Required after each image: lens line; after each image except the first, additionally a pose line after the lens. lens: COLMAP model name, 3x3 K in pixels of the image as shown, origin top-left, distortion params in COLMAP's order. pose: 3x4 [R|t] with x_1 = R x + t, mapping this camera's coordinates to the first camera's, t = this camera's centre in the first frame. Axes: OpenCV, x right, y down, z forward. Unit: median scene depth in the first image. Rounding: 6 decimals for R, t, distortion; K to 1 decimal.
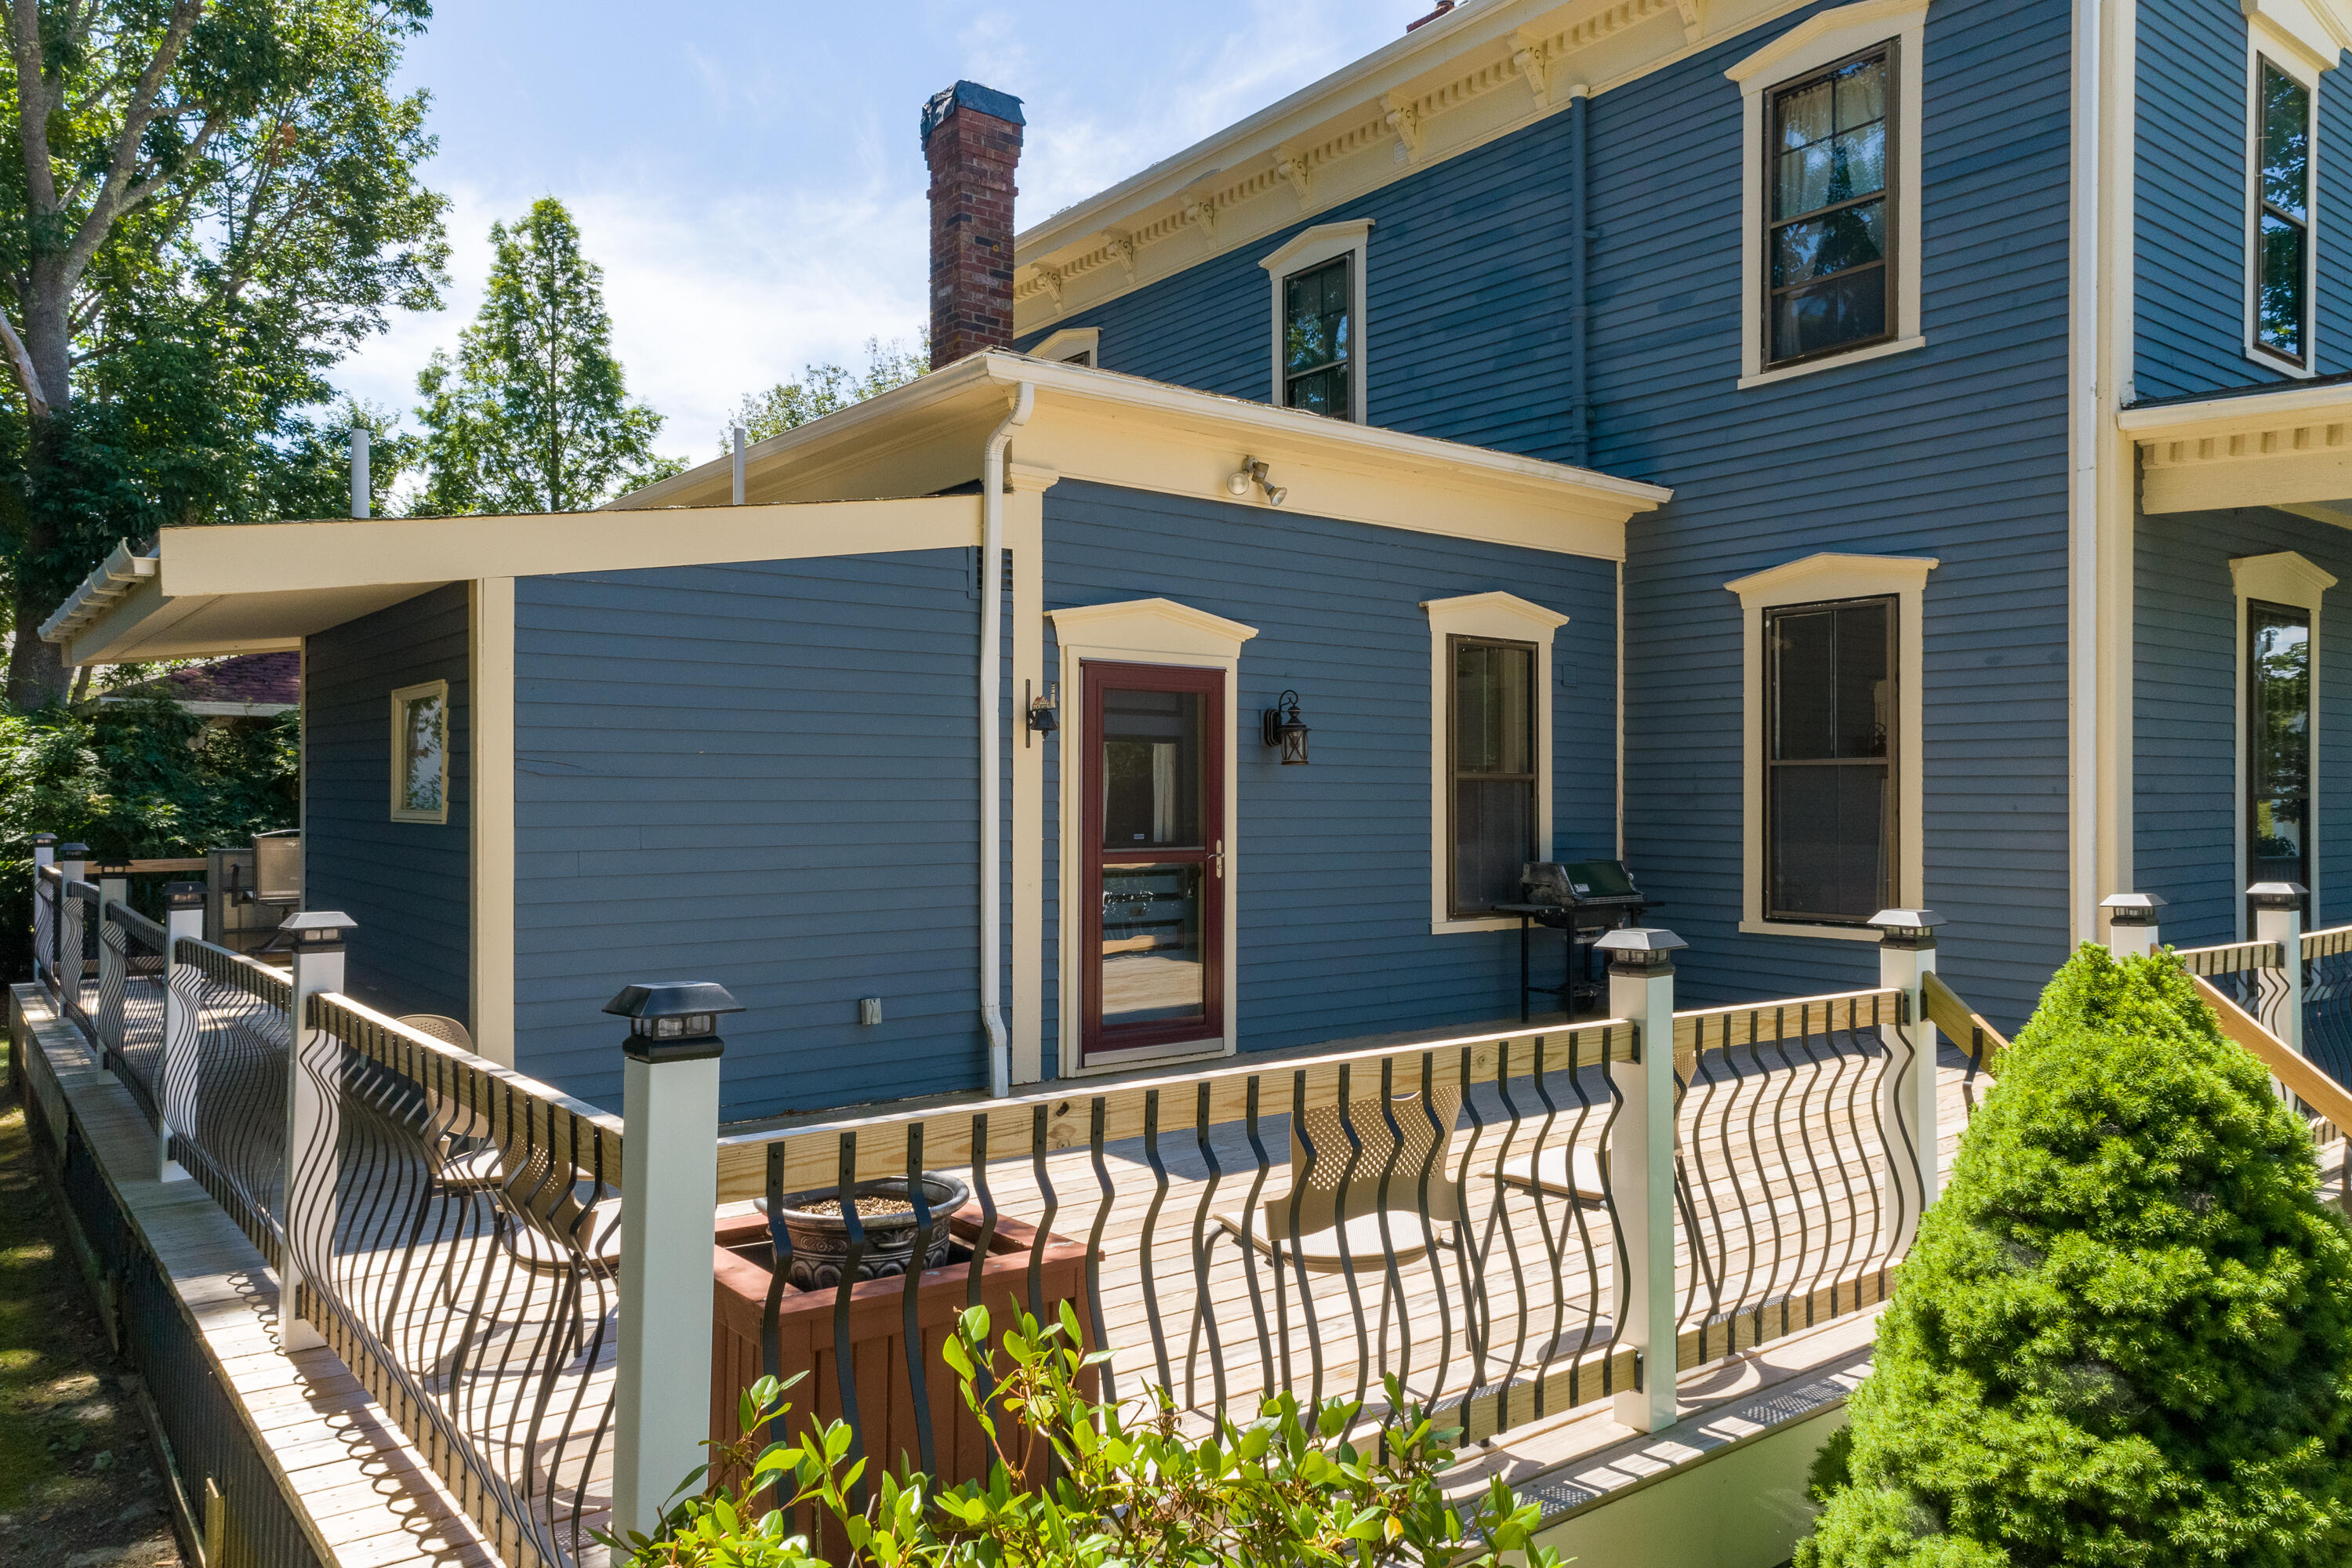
lens RADIAL K [[1589.3, 0, 1107.2], [0, 1589.3, 775.9], [0, 0, 1]] dist [0.038658, -0.000373]
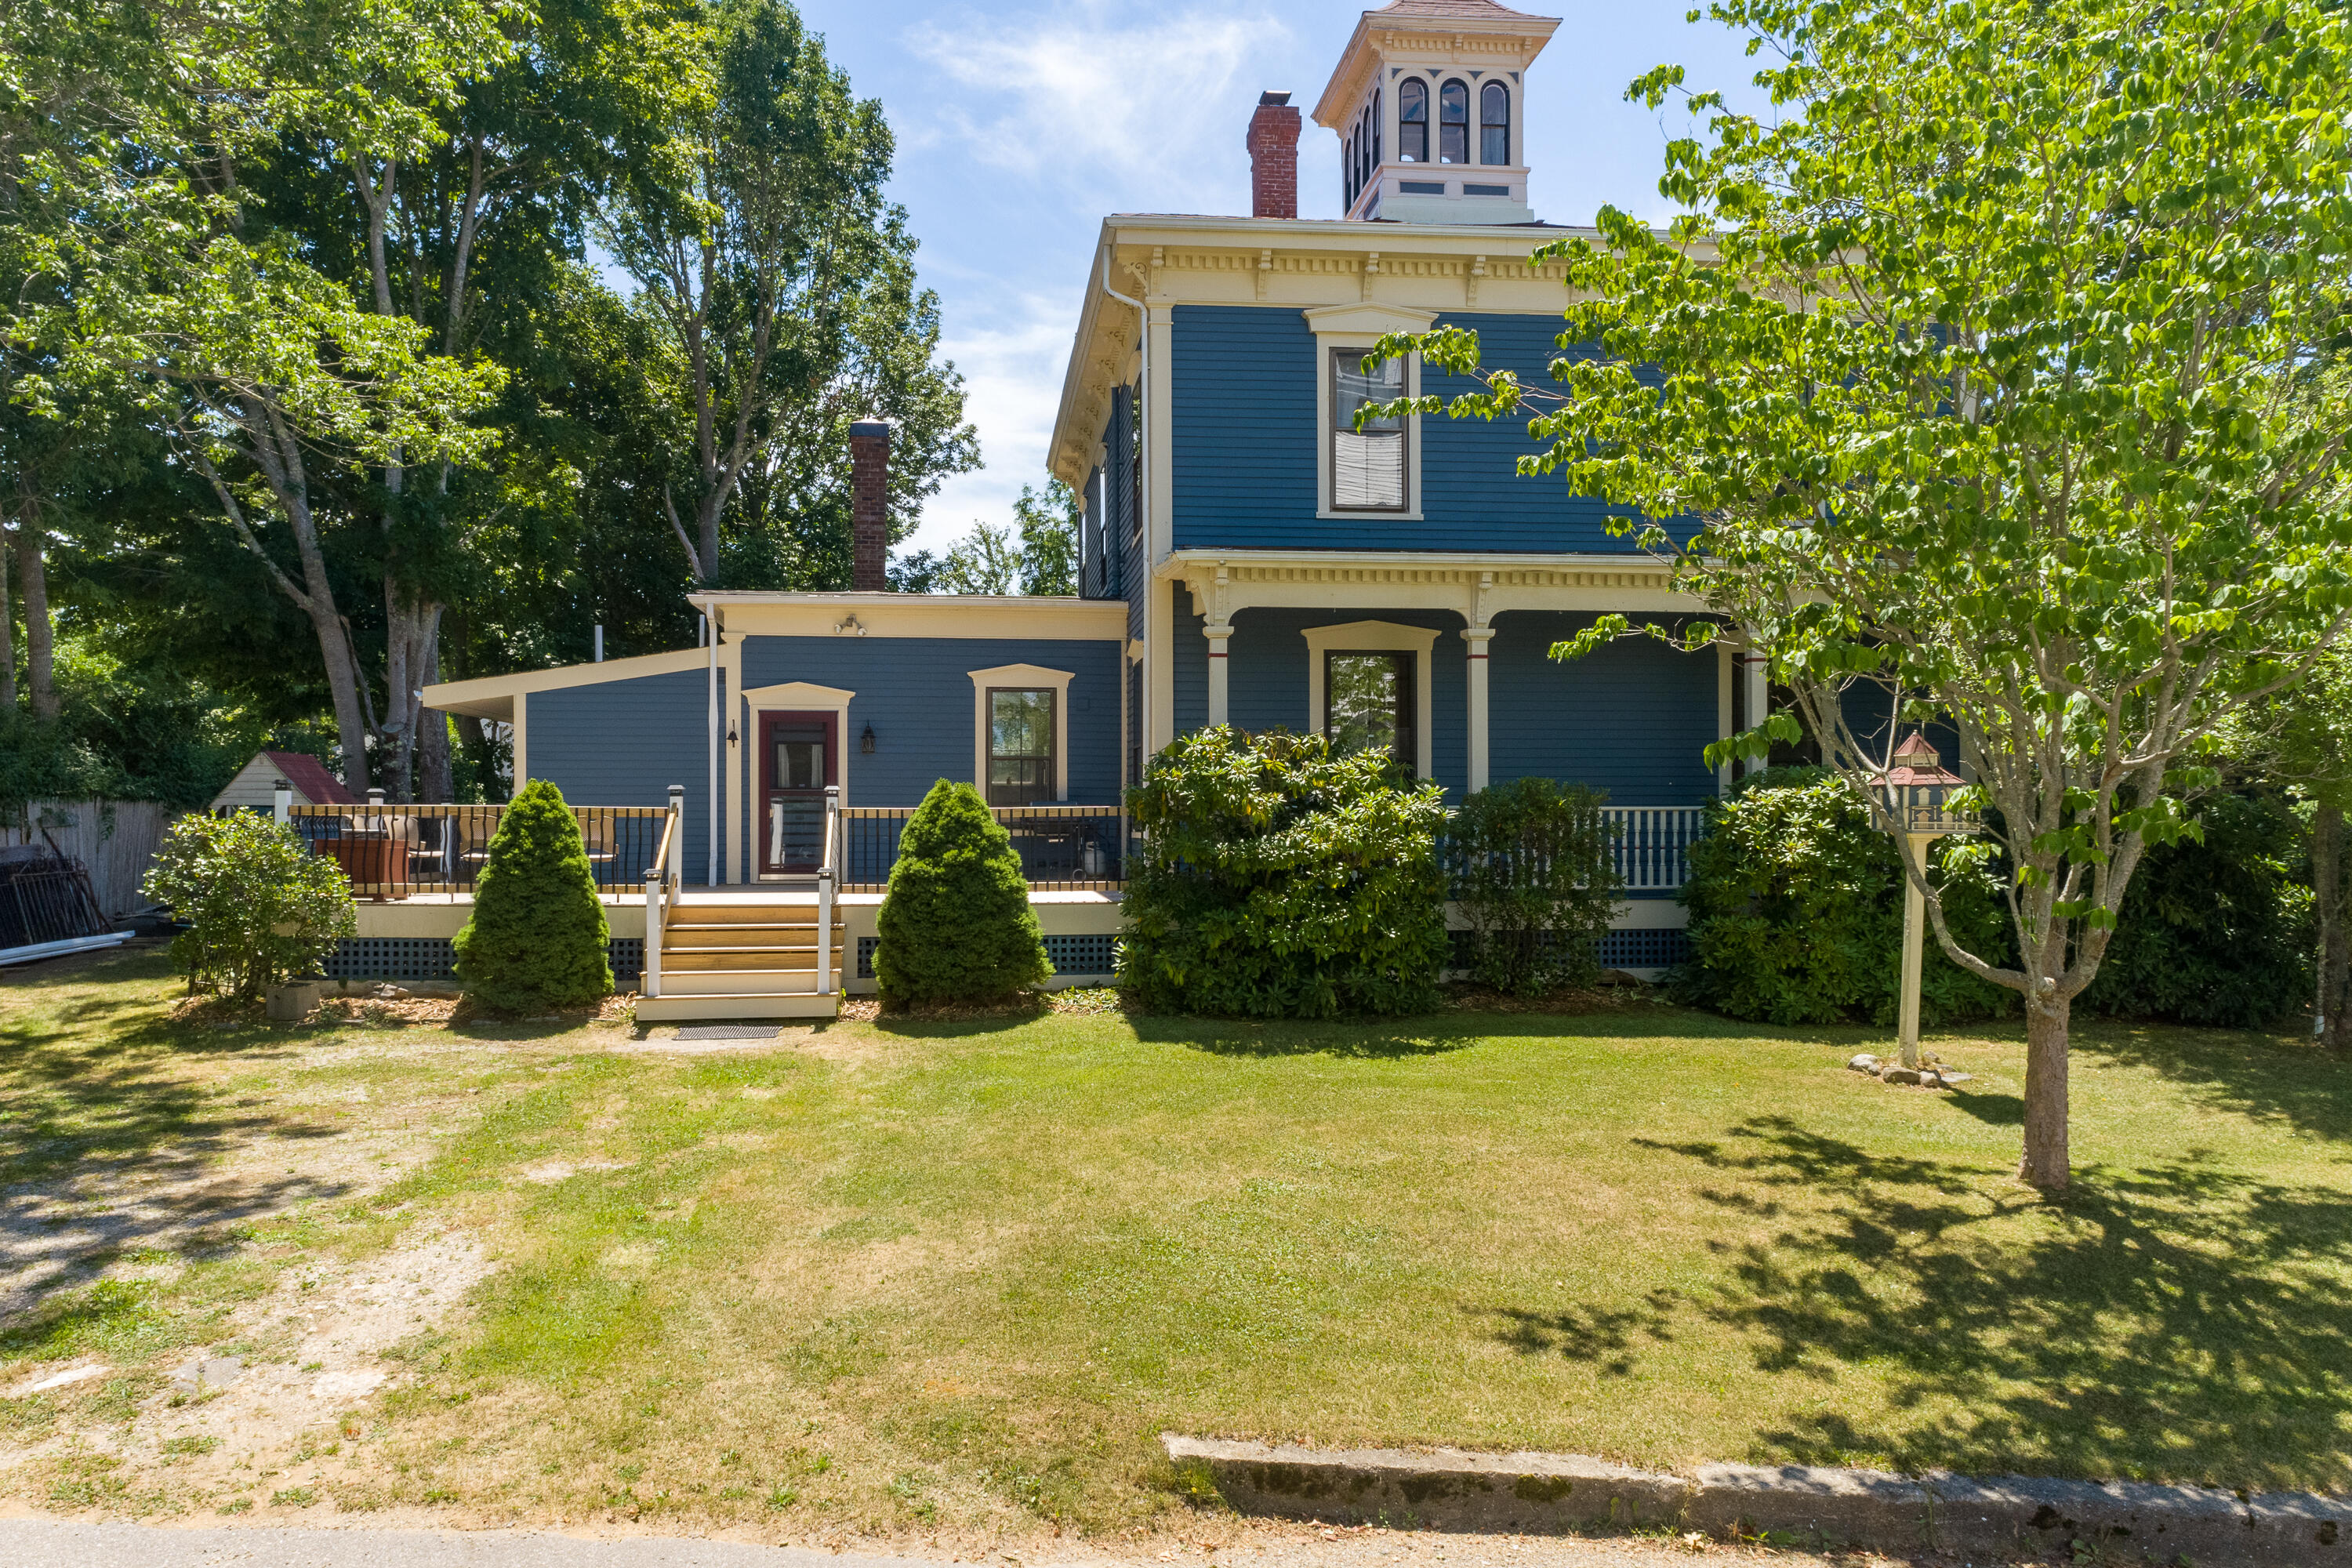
lens RADIAL K [[1709.0, 0, 1137.7], [0, 1709.0, 793.8], [0, 0, 1]] dist [0.063097, 0.000718]
pose [[0.843409, -0.010930, -0.537161, 1.172150], [0.006774, 0.999930, -0.009711, 0.051011], [0.537229, 0.004552, 0.843424, -0.546660]]
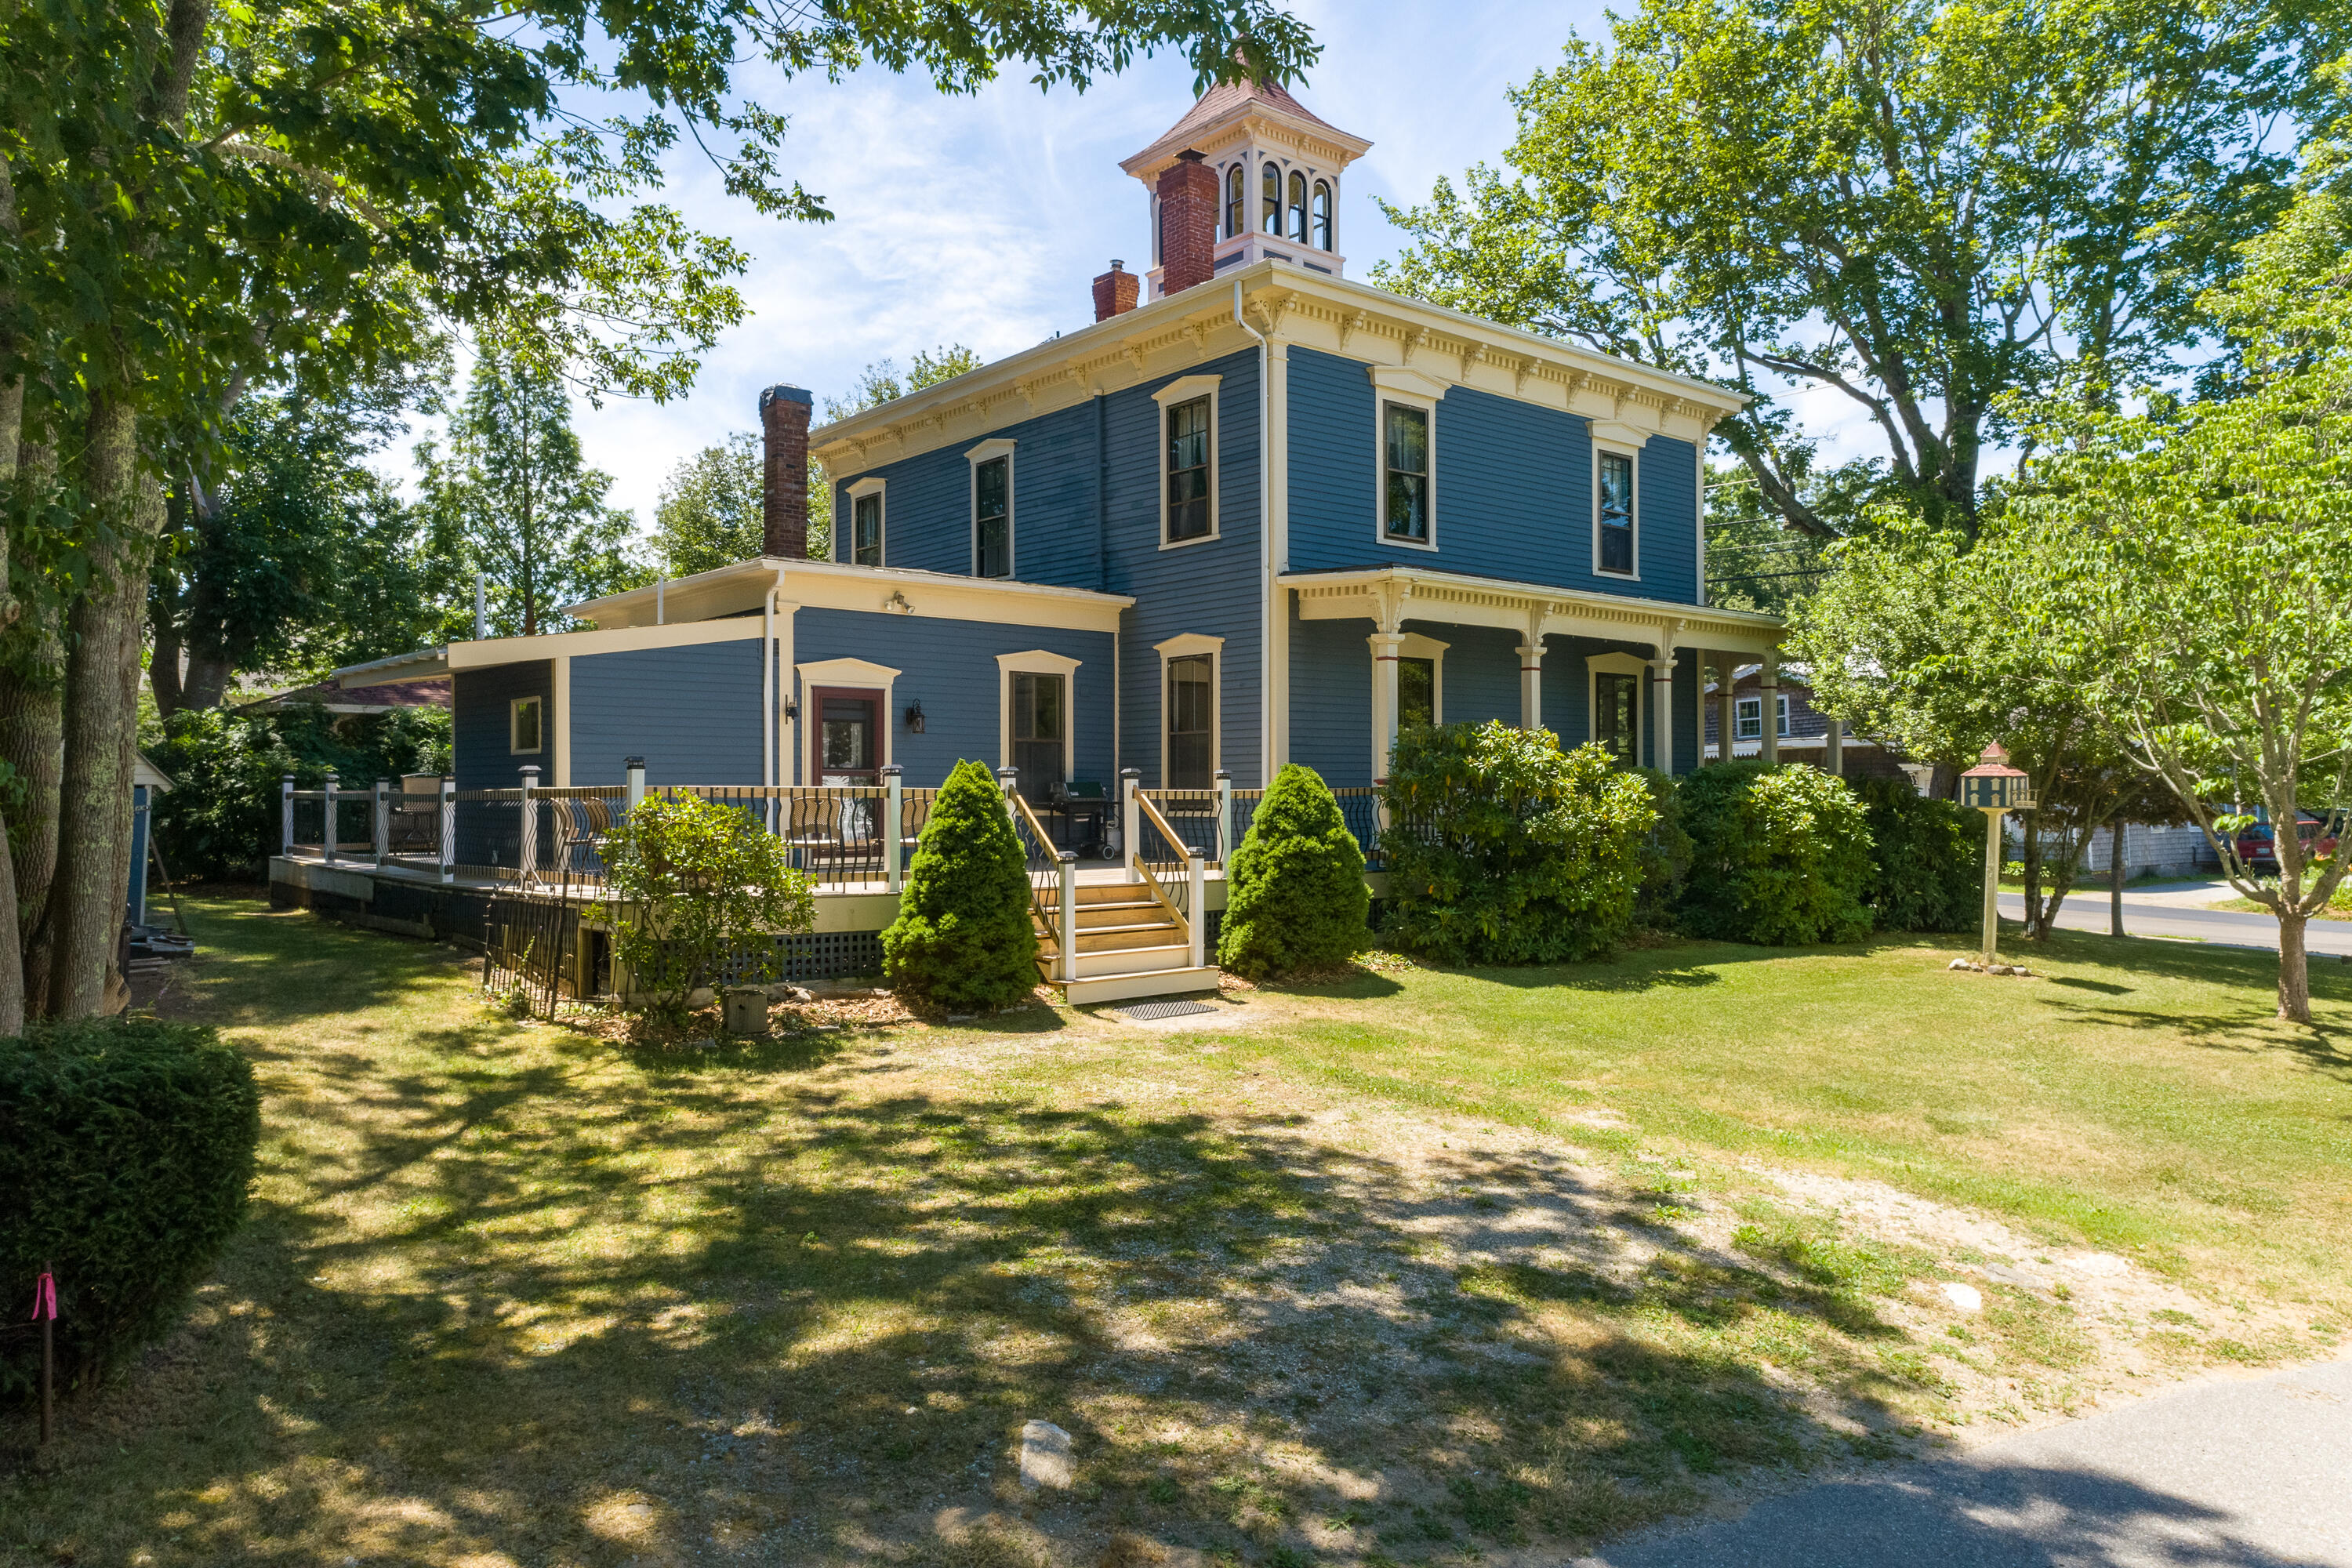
lens RADIAL K [[1640.0, 0, 1131.8], [0, 1640.0, 774.5], [0, 0, 1]] dist [0.050017, 0.001701]
pose [[0.999294, -0.002945, 0.037455, 0.224181], [0.003065, 0.999990, -0.003148, 0.039646], [-0.037445, 0.003261, 0.999293, -0.867084]]
